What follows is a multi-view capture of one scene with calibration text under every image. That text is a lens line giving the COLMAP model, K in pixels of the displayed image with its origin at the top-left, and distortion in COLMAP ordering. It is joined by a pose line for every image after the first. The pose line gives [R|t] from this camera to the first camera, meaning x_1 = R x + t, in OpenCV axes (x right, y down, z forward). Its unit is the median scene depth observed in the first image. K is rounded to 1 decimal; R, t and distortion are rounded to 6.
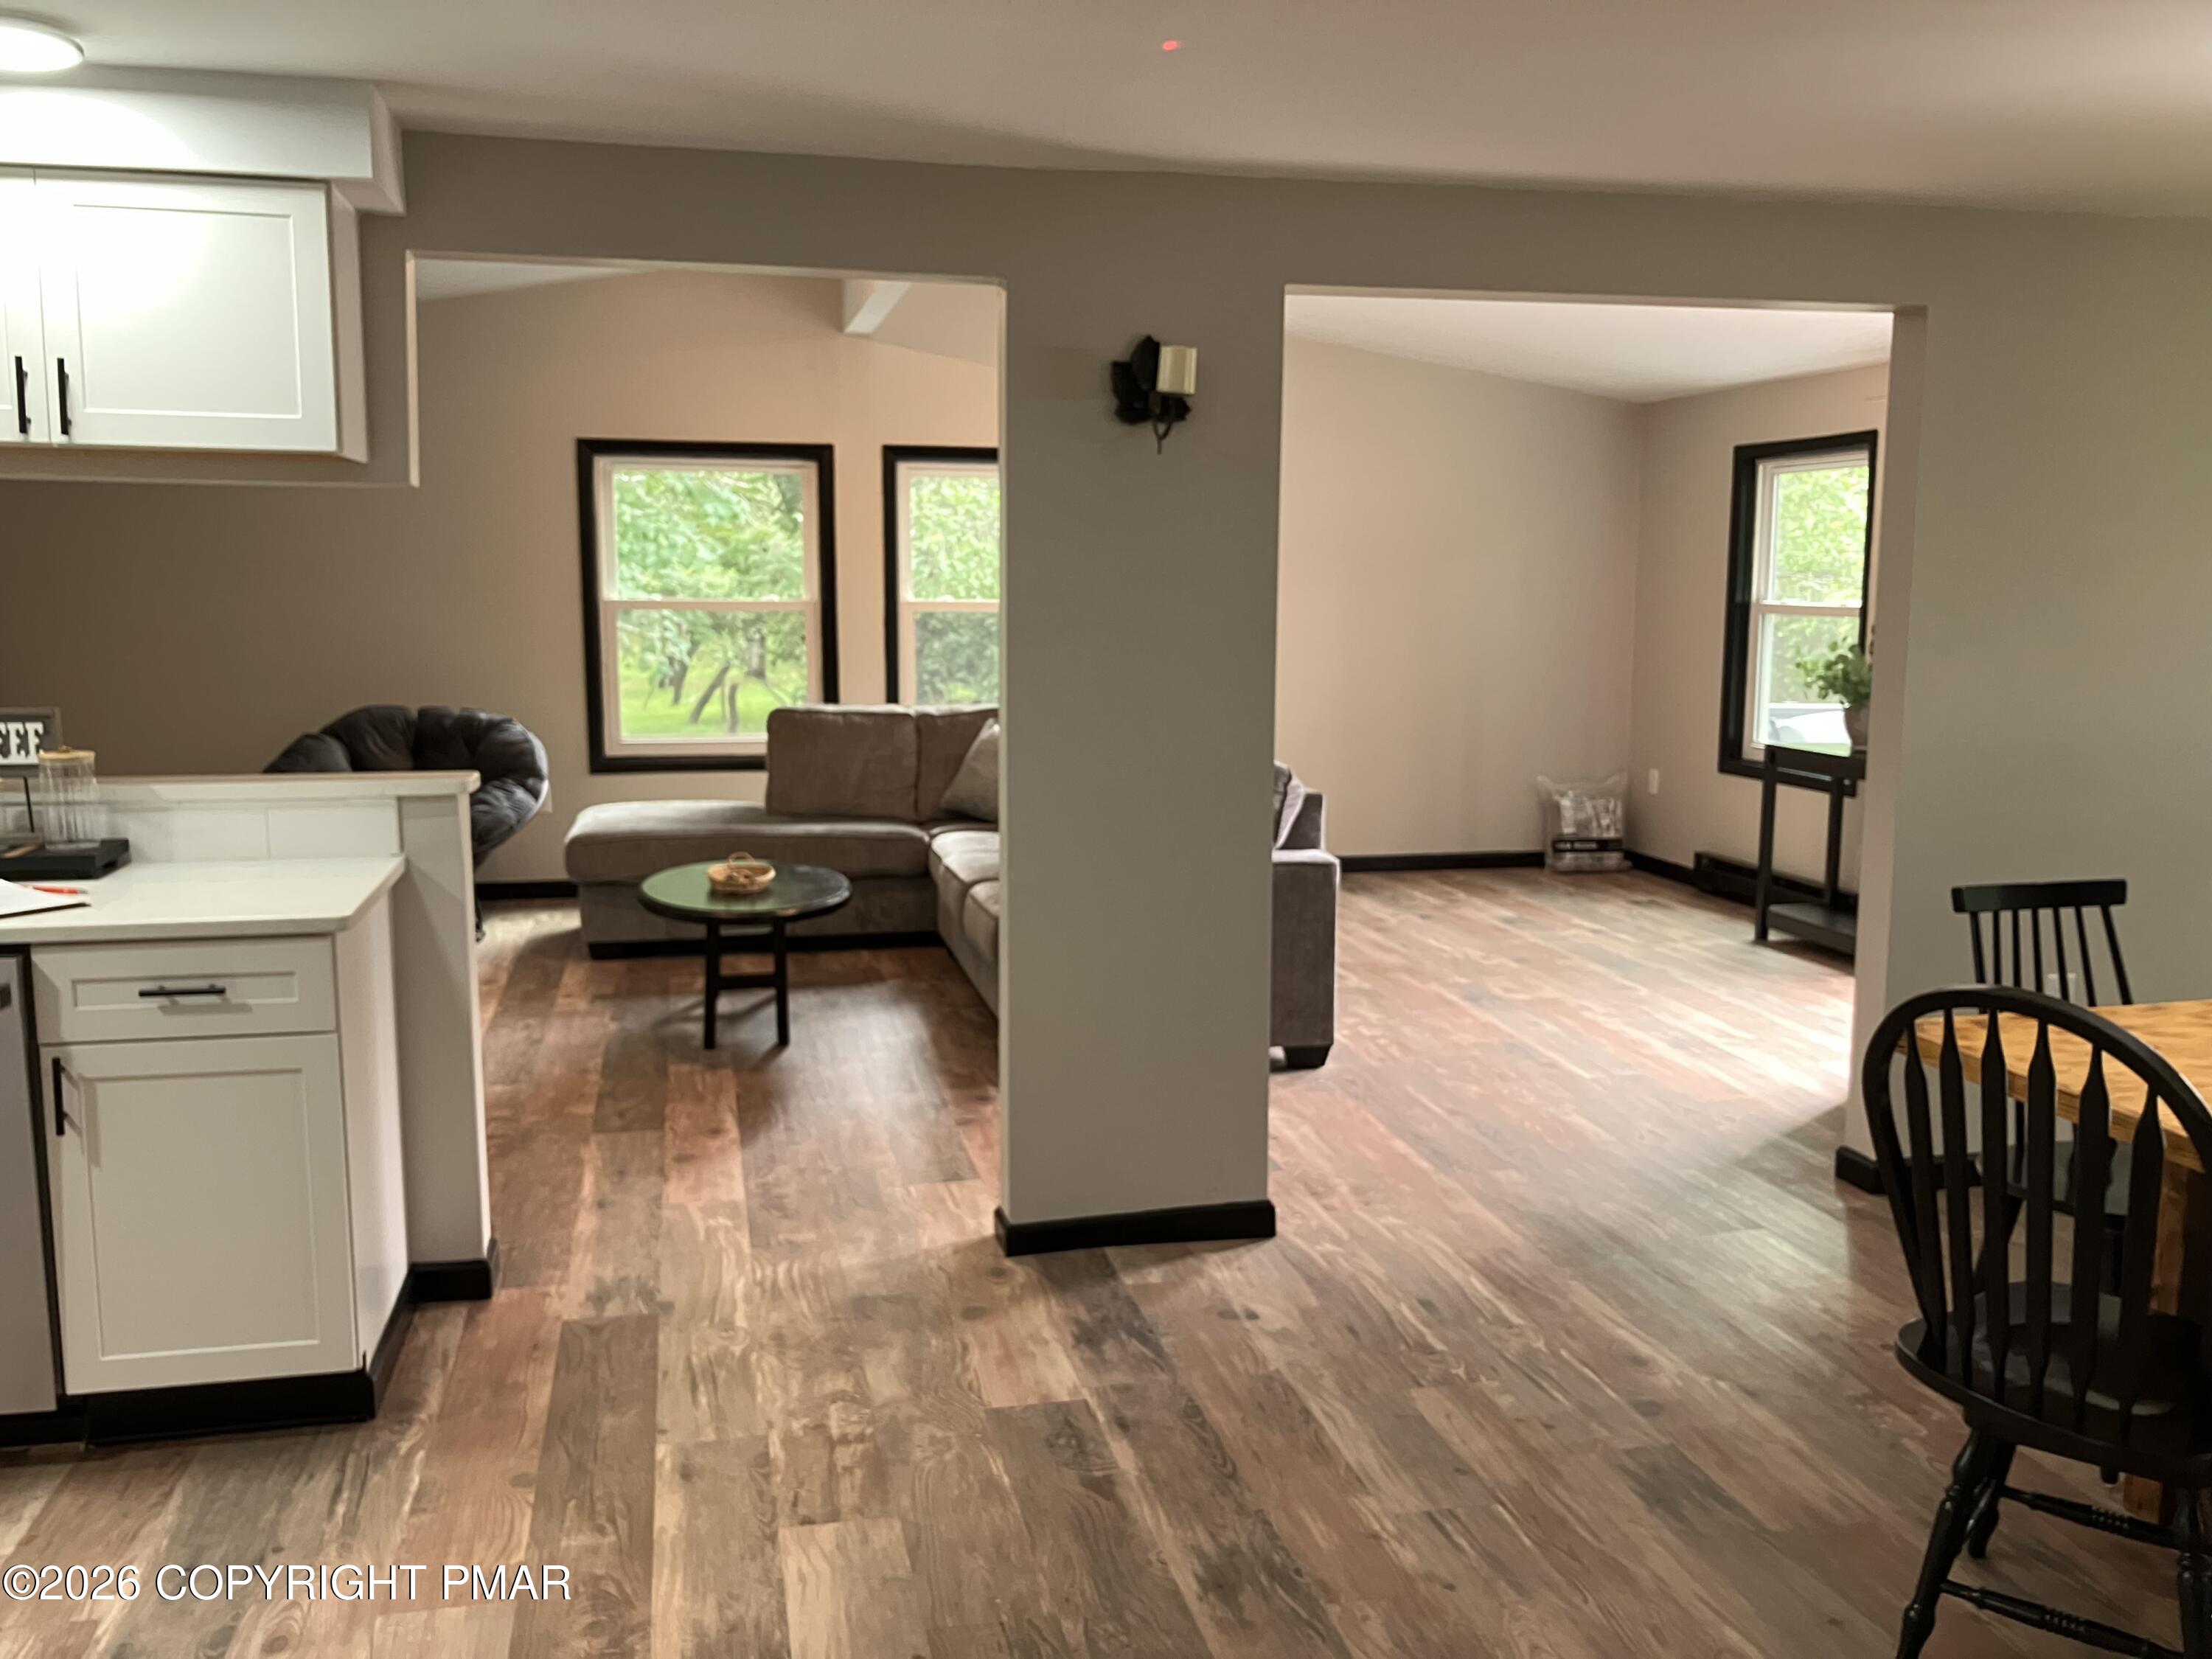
lens RADIAL K [[1853.1, 0, 1106.0], [0, 1853.1, 829.5], [0, 0, 1]] dist [-0.033914, 0.039851]
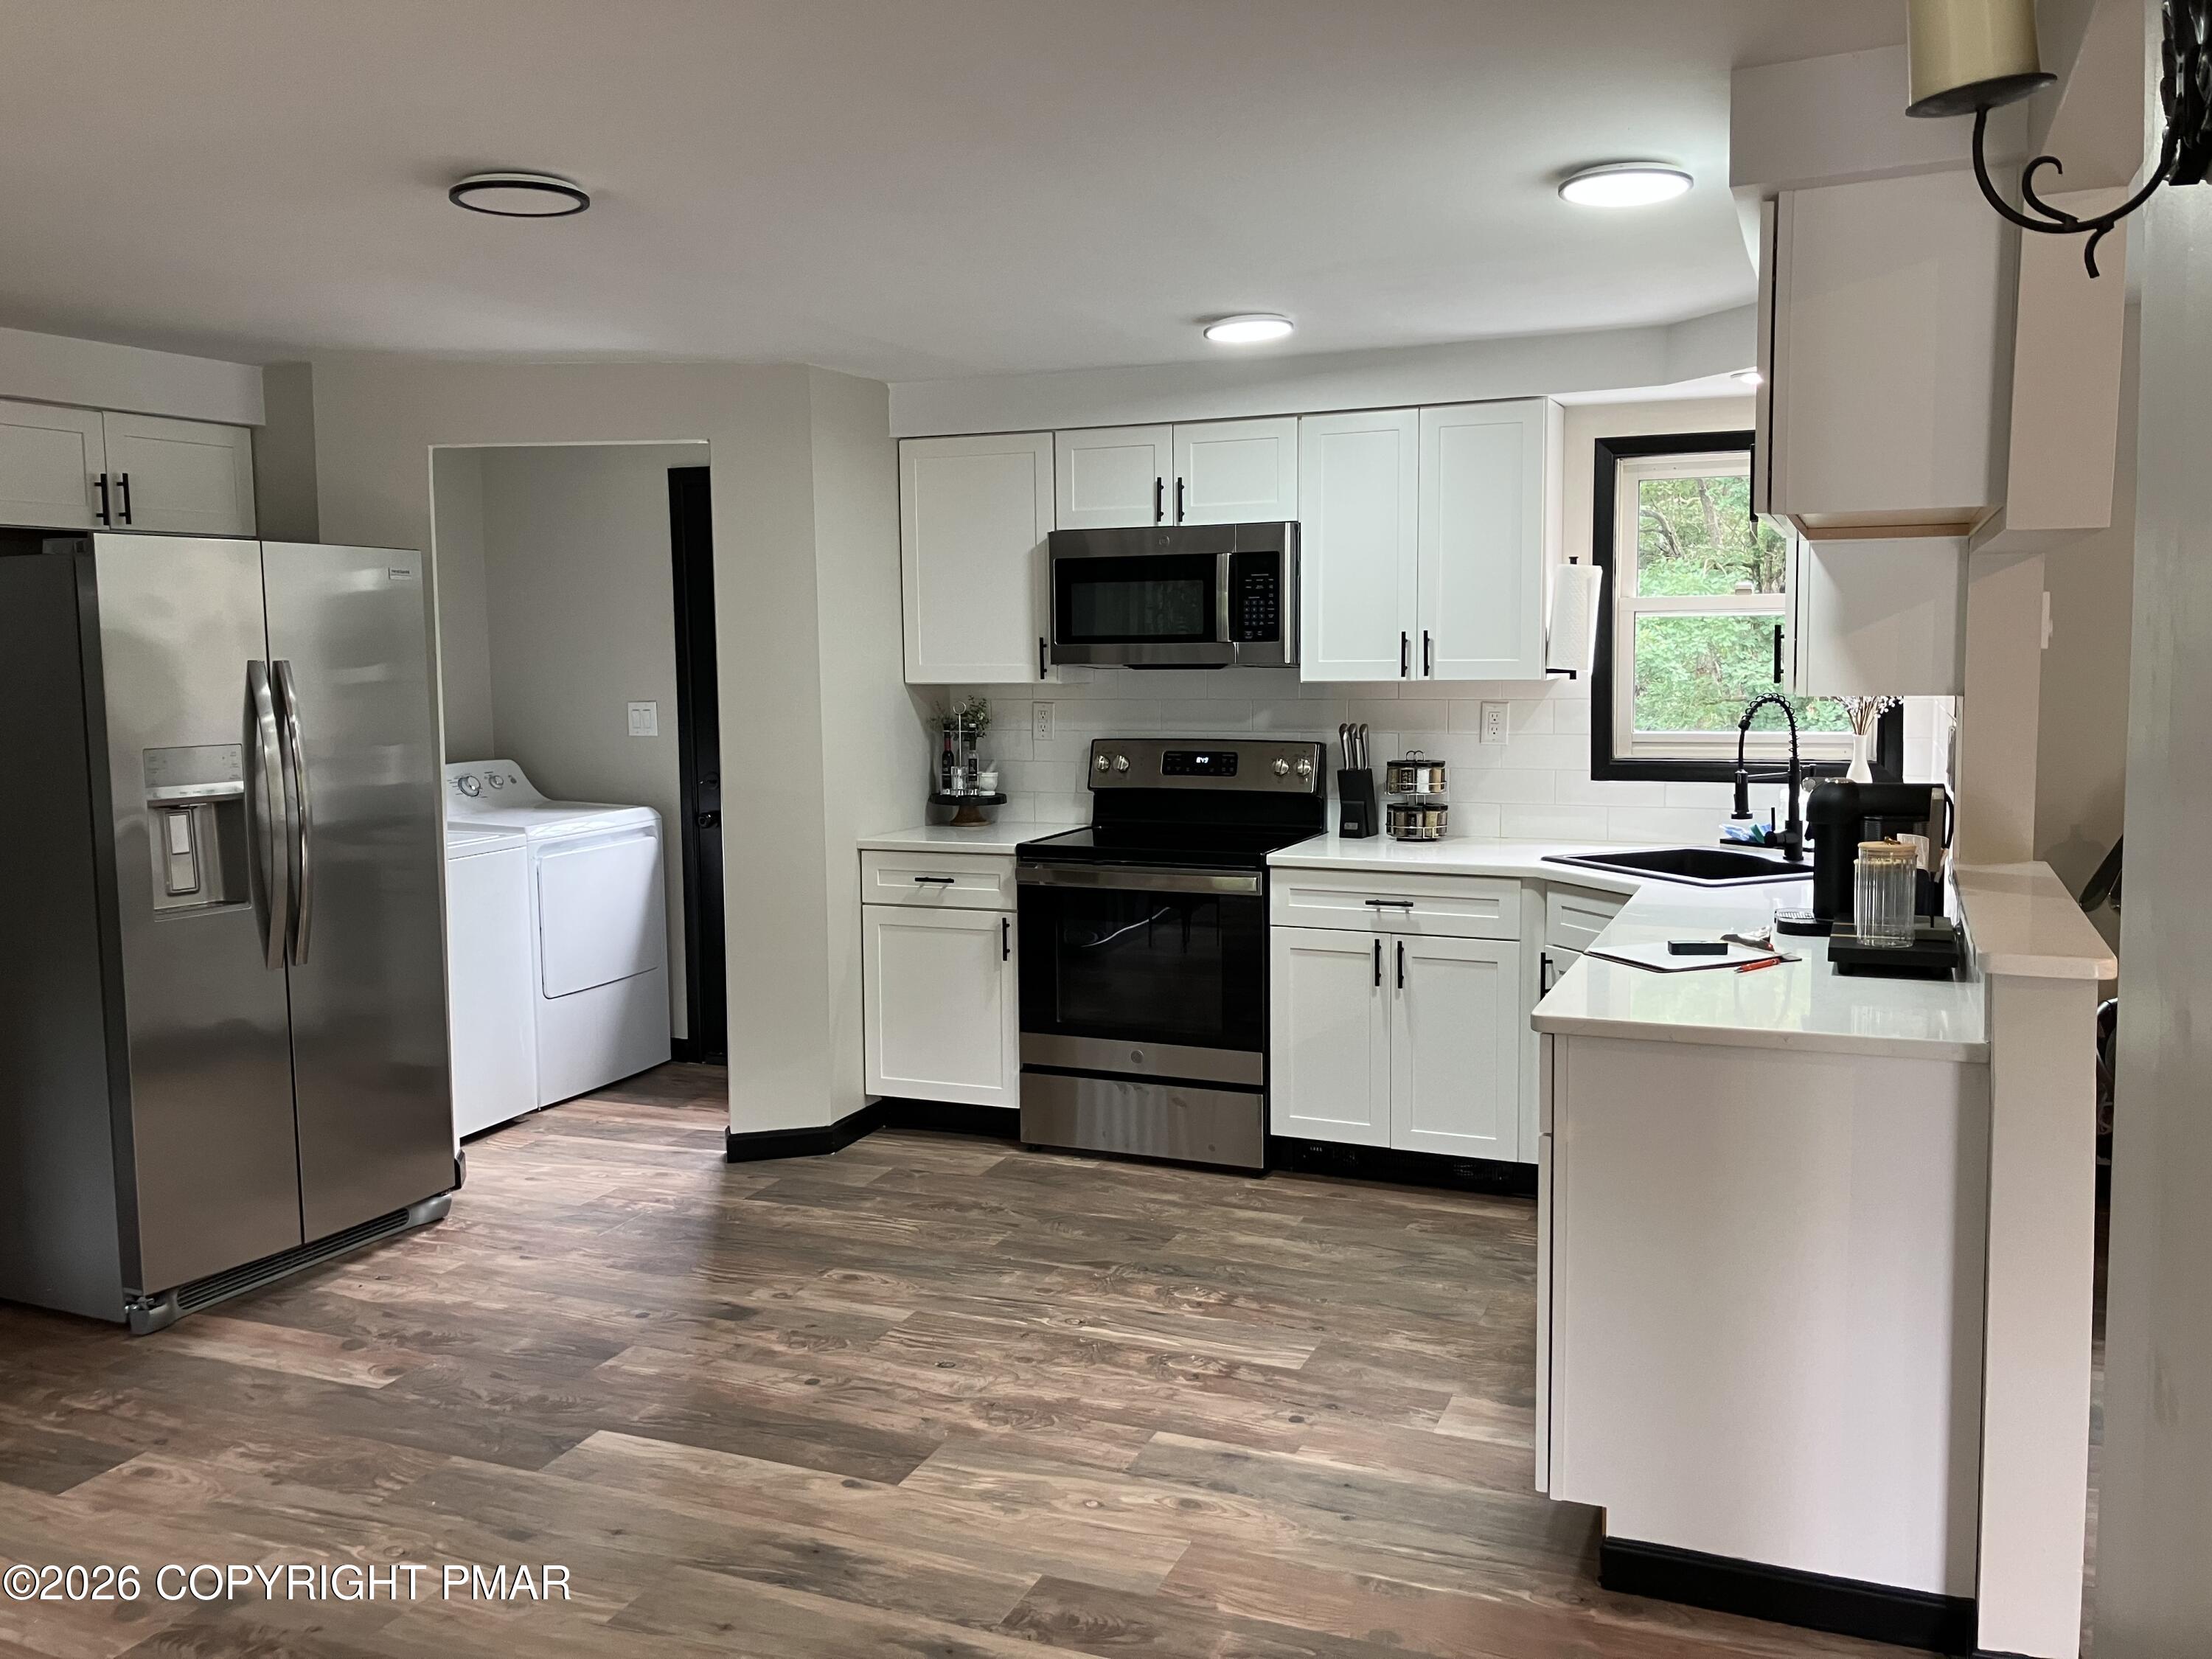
lens RADIAL K [[1823.7, 0, 1106.0], [0, 1823.7, 829.5], [0, 0, 1]] dist [0.076687, -0.002610]
pose [[-0.579655, 0.080822, -0.810844, 0.404777], [-0.106295, 0.979067, 0.173578, -0.157489], [0.807900, 0.186804, -0.558930, 1.117310]]
